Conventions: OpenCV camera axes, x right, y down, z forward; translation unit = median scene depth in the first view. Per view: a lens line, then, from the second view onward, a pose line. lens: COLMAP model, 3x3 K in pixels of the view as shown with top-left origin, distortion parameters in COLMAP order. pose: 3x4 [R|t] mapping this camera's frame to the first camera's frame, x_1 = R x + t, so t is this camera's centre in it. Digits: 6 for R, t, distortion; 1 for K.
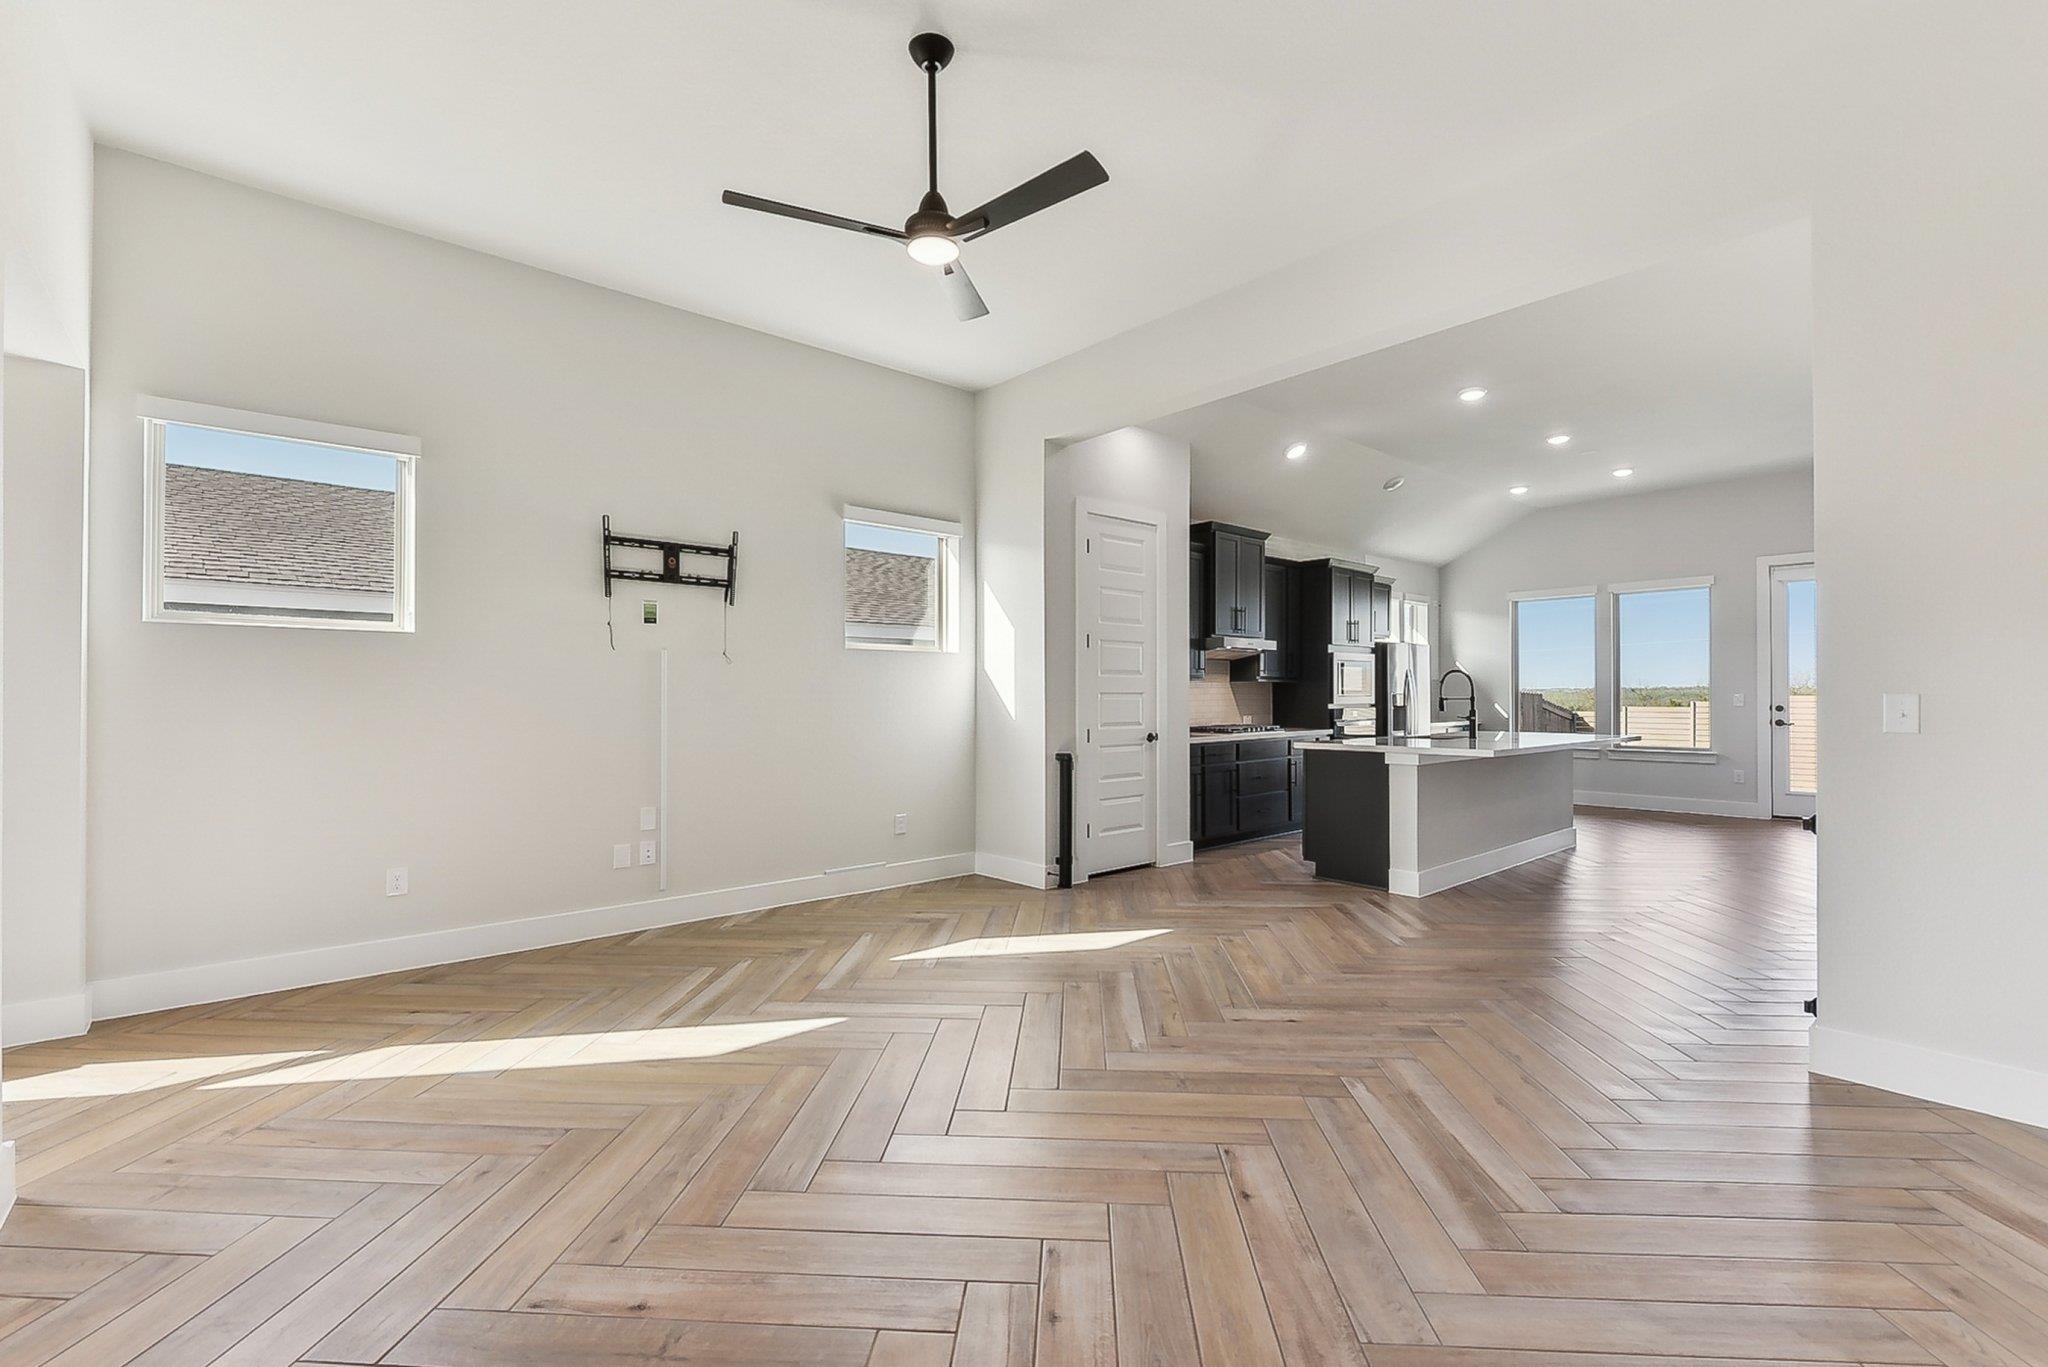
lens RADIAL K [[872.9, 0, 1031.5], [0, 872.9, 688.5], [0, 0, 1]] dist [-0.000504, 0.000152]
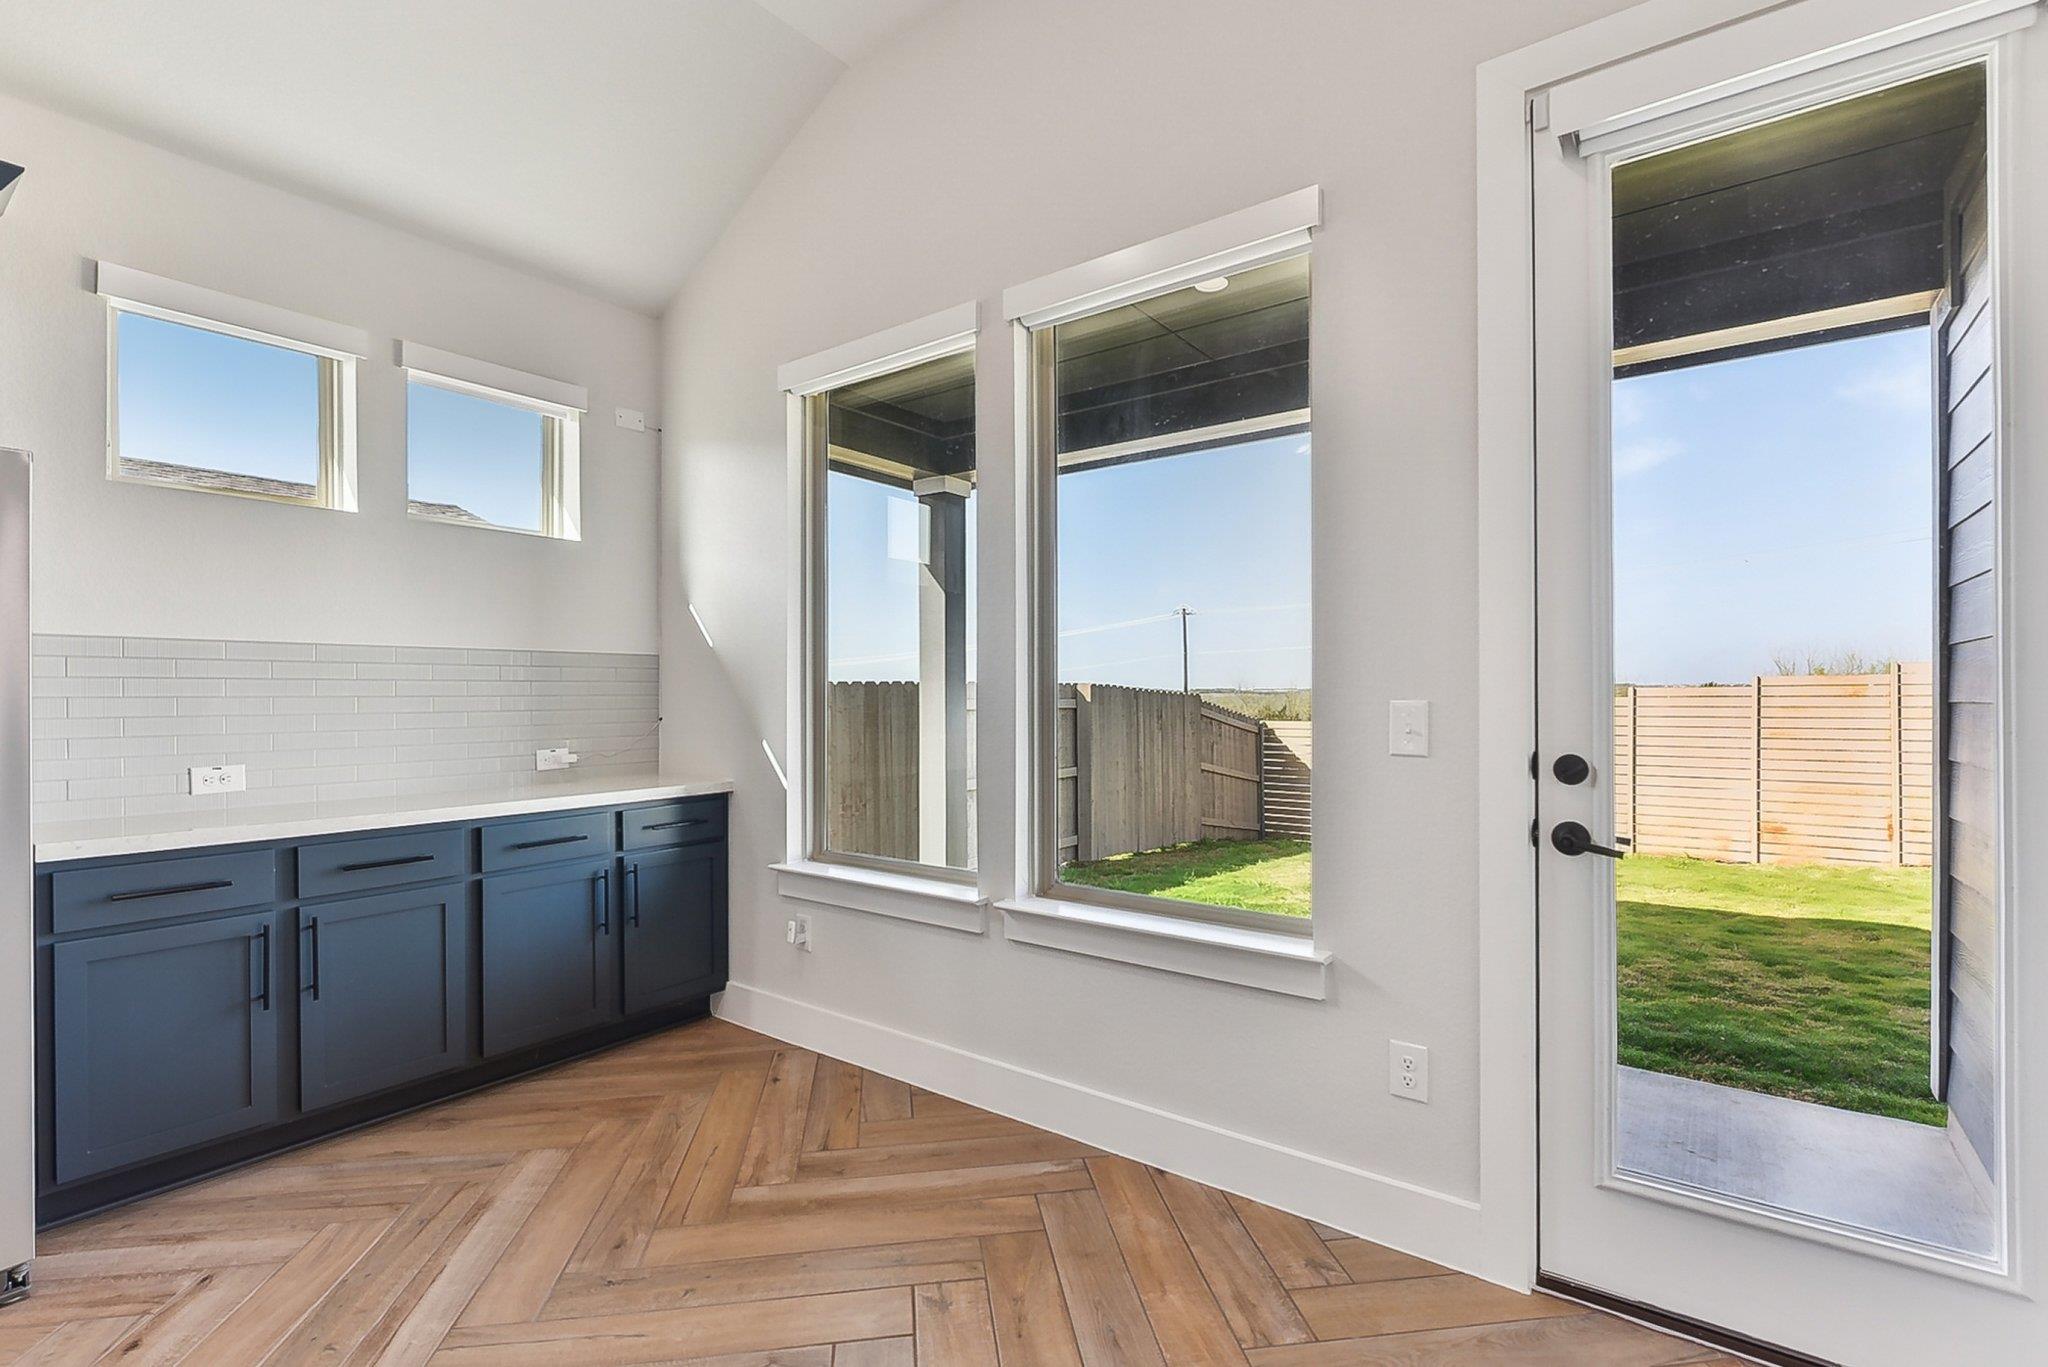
lens RADIAL K [[928.0, 0, 1024.0], [0, 928.0, 683.5], [0, 0, 1]] dist [-0.002303, -0.000388]
pose [[0.975898, 0.001291, 0.218225, 0.679511], [-0.000144, 0.999986, -0.005271, 0.003747], [-0.218229, 0.005112, 0.975884, 0.809924]]
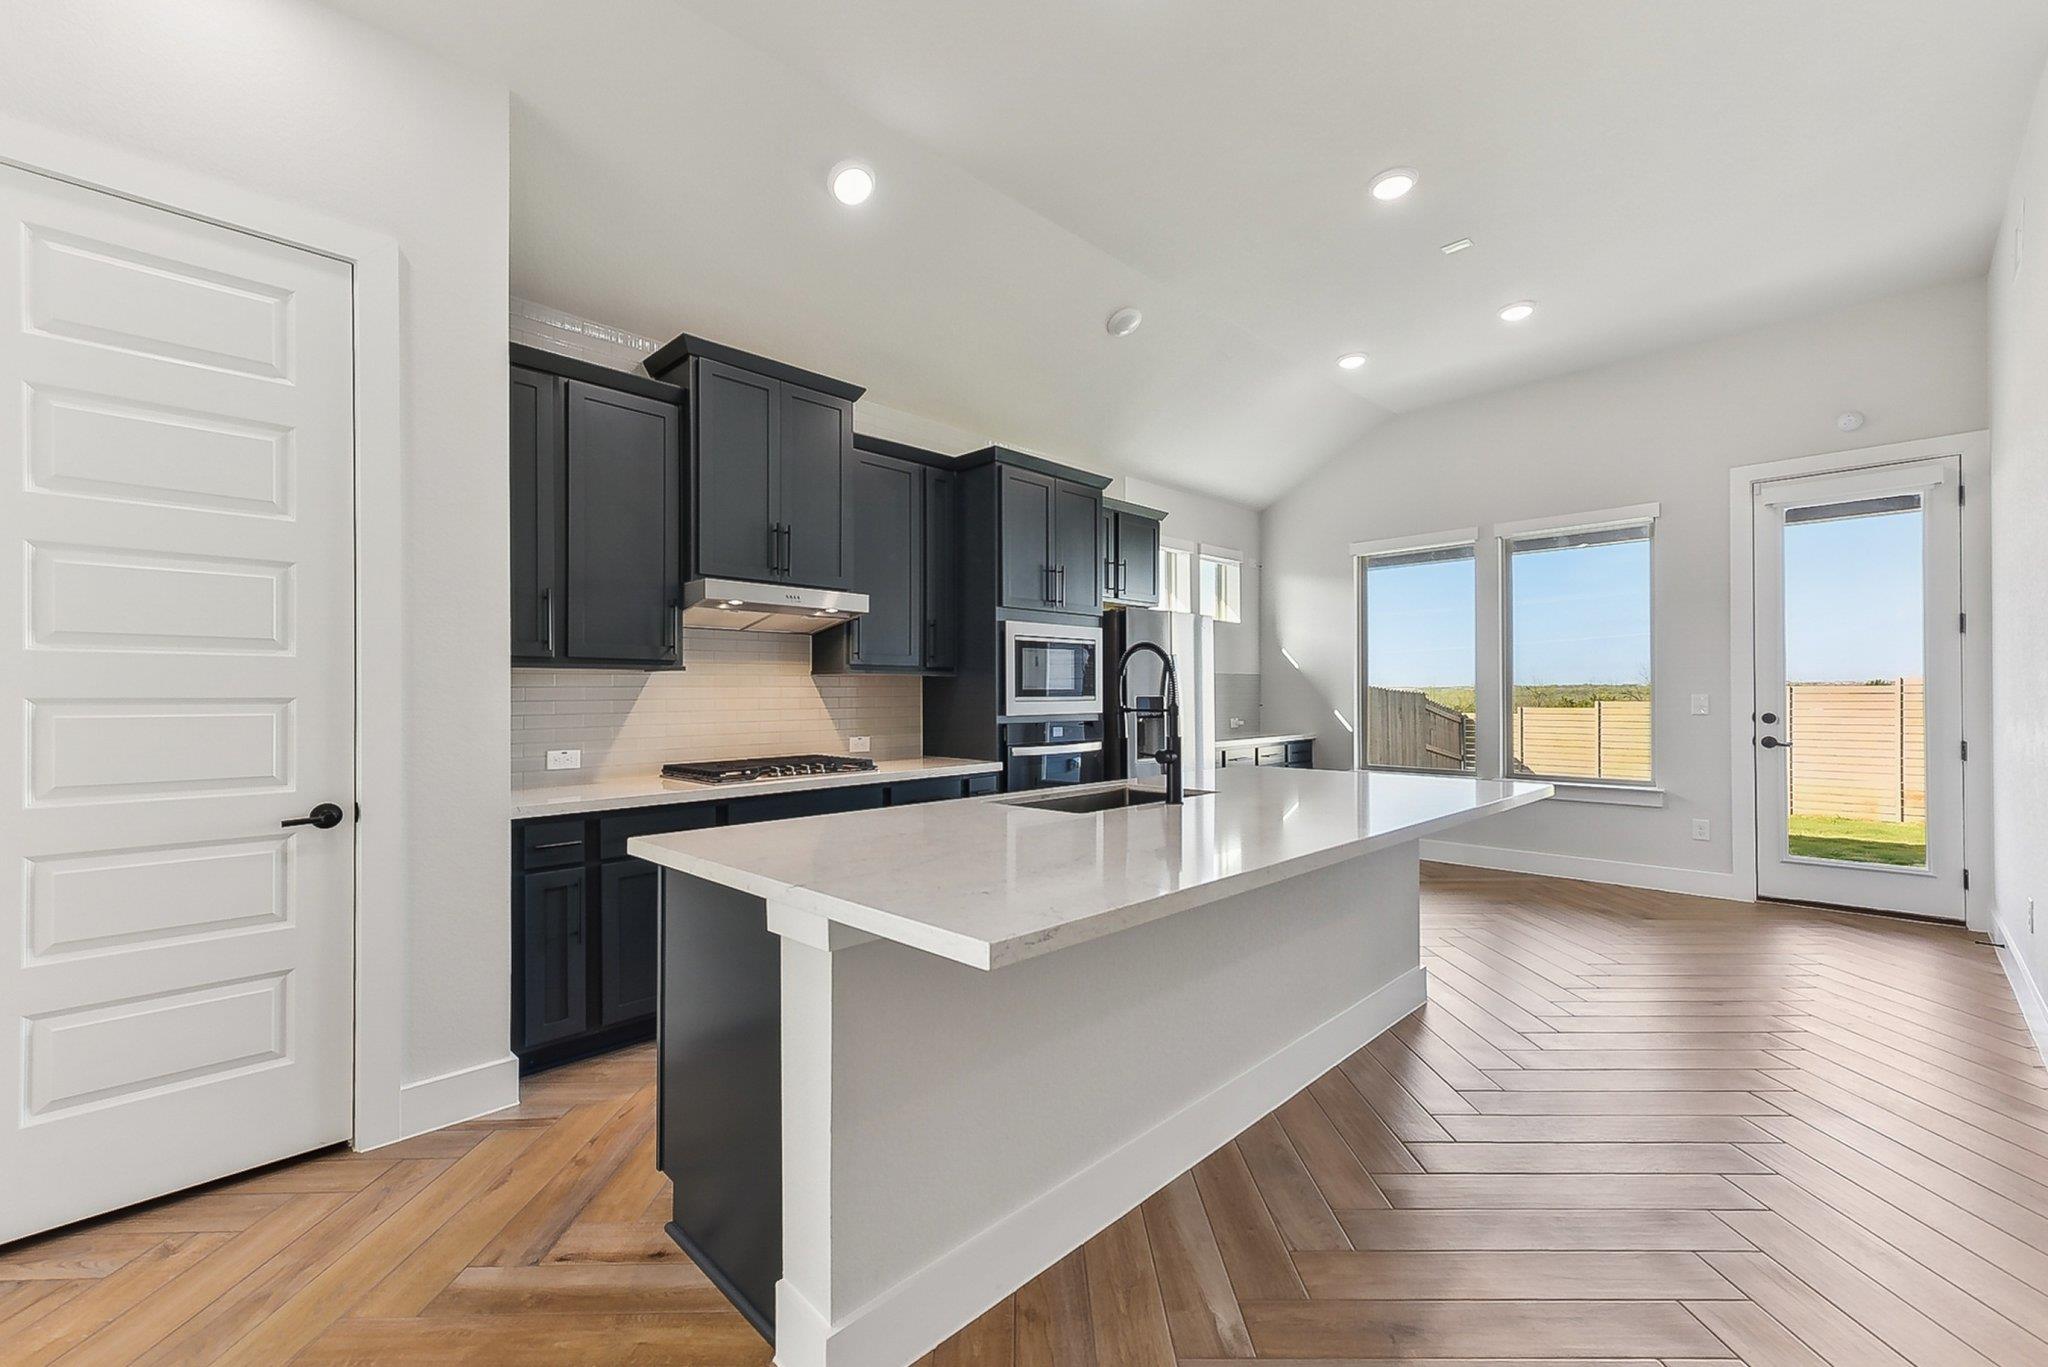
lens RADIAL K [[838.7, 0, 1024.0], [0, 838.7, 683.5], [0, 0, 1]] dist [0.004560, -0.000222]
pose [[0.997916, -0.002355, 0.064490, 0.308538], [0.002671, 0.999985, -0.004812, 0.000453], [-0.064477, 0.004974, 0.997907, 0.454483]]
